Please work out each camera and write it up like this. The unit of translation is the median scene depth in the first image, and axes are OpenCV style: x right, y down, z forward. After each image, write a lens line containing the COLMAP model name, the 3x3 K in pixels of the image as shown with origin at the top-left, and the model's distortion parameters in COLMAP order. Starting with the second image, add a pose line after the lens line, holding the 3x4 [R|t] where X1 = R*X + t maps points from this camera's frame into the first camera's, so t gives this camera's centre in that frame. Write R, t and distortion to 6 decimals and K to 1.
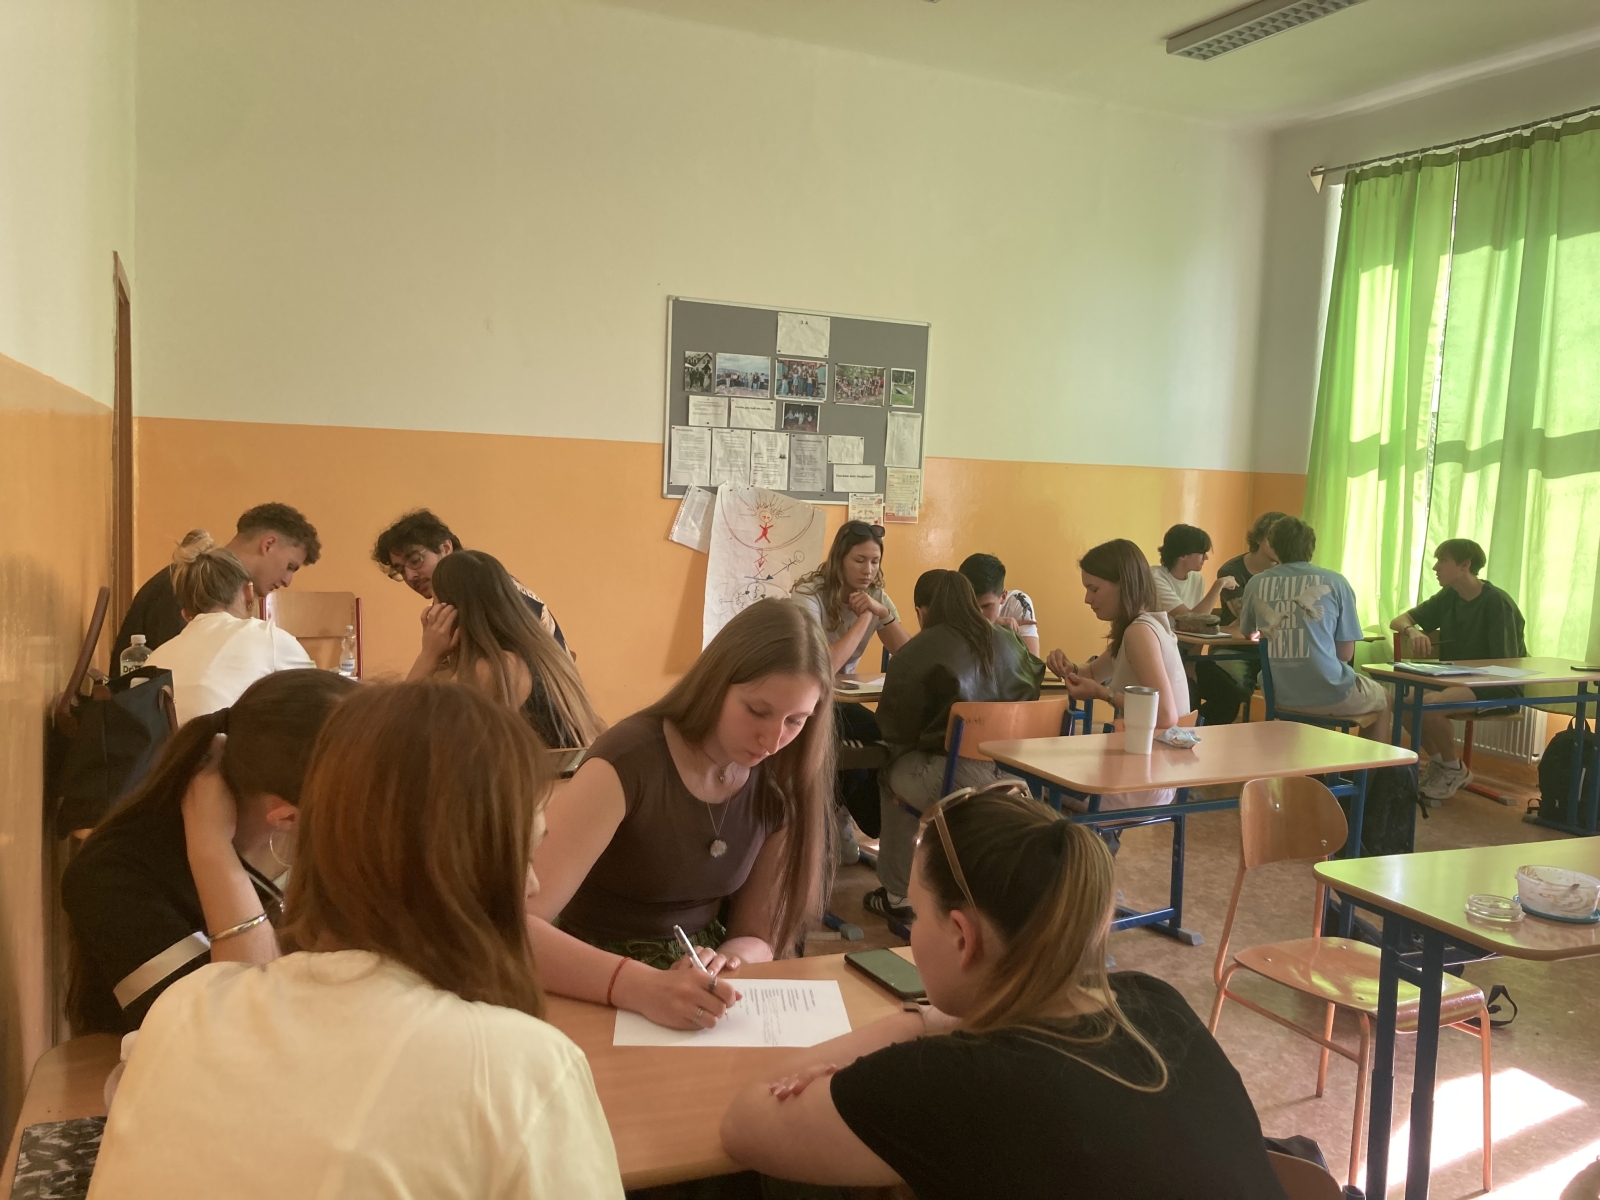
lens RADIAL K [[1344.7, 0, 799.5], [0, 1344.7, 599.2], [0, 0, 1]] dist [0.040756, -0.013715]
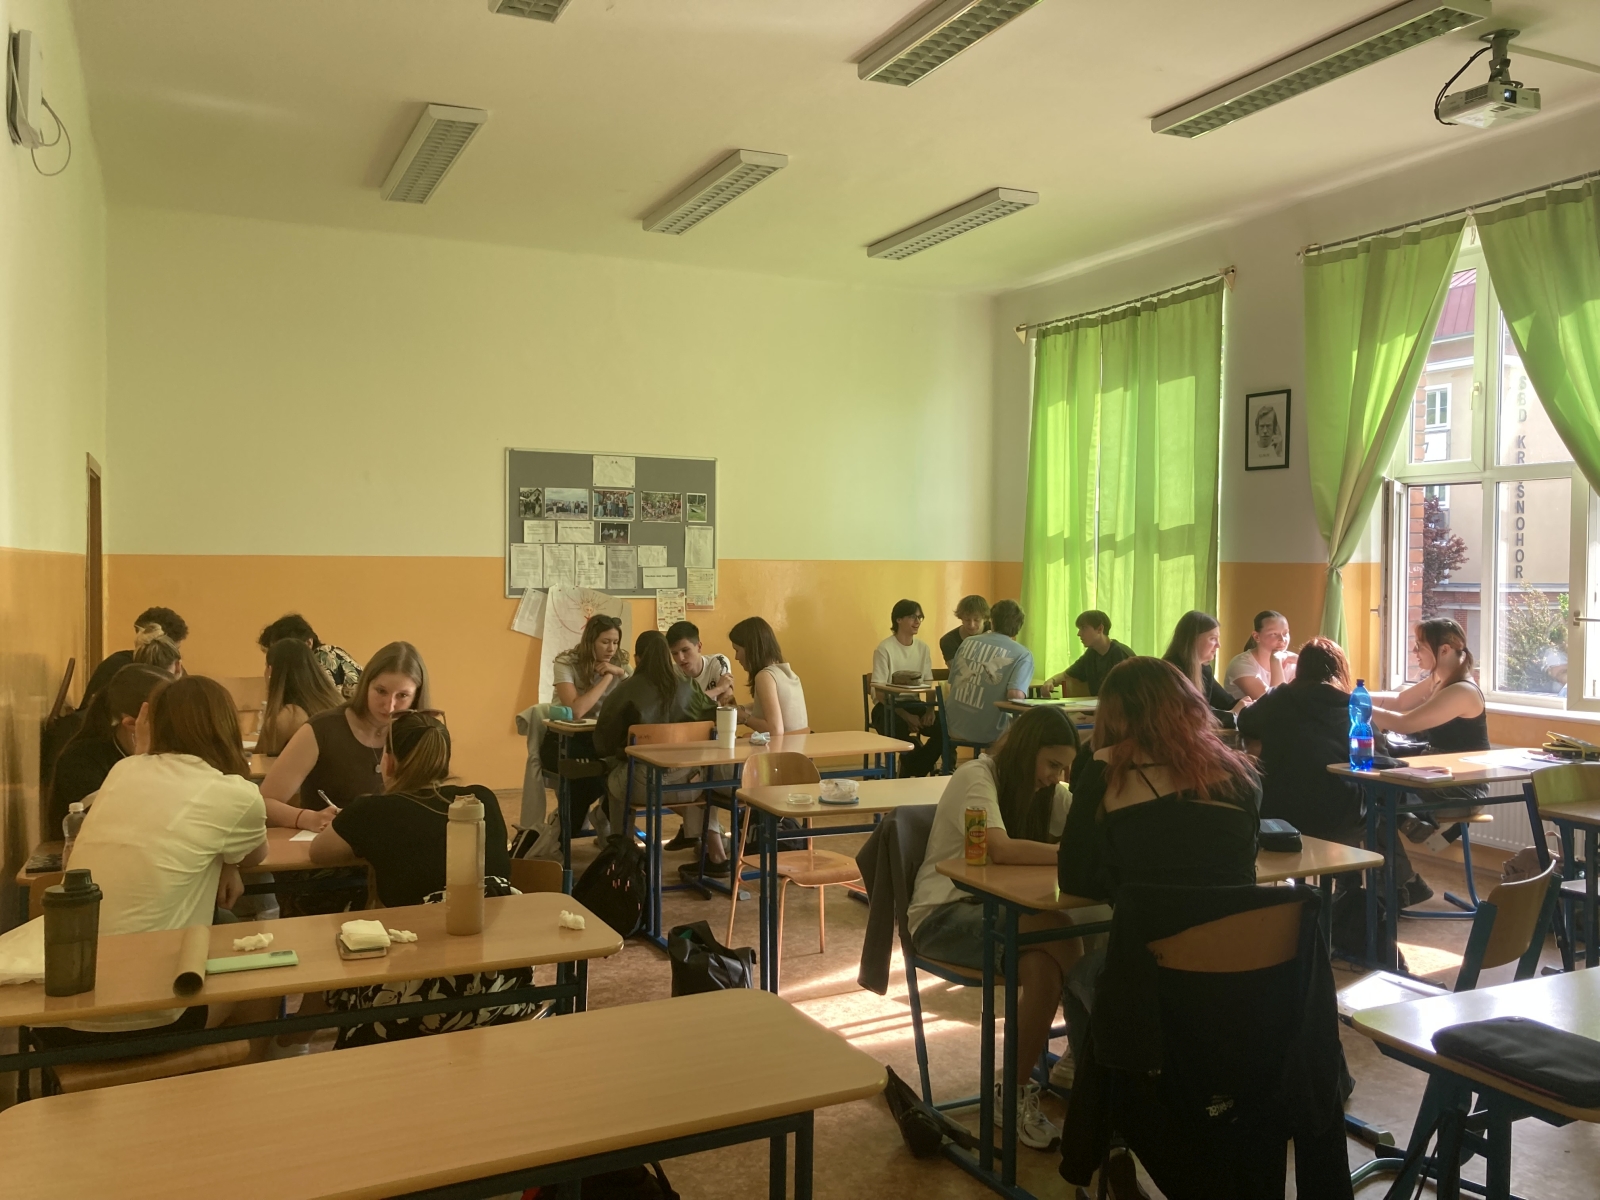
lens RADIAL K [[1344.7, 0, 765.2], [0, 1344.7, 636.8], [0, 0, 1]] dist [0.040756, -0.013715]
pose [[0.999093, -0.034569, -0.024869, 0.179130], [0.033474, 0.998507, -0.043154, 0.027946], [0.026323, 0.042282, 0.998759, -0.308459]]
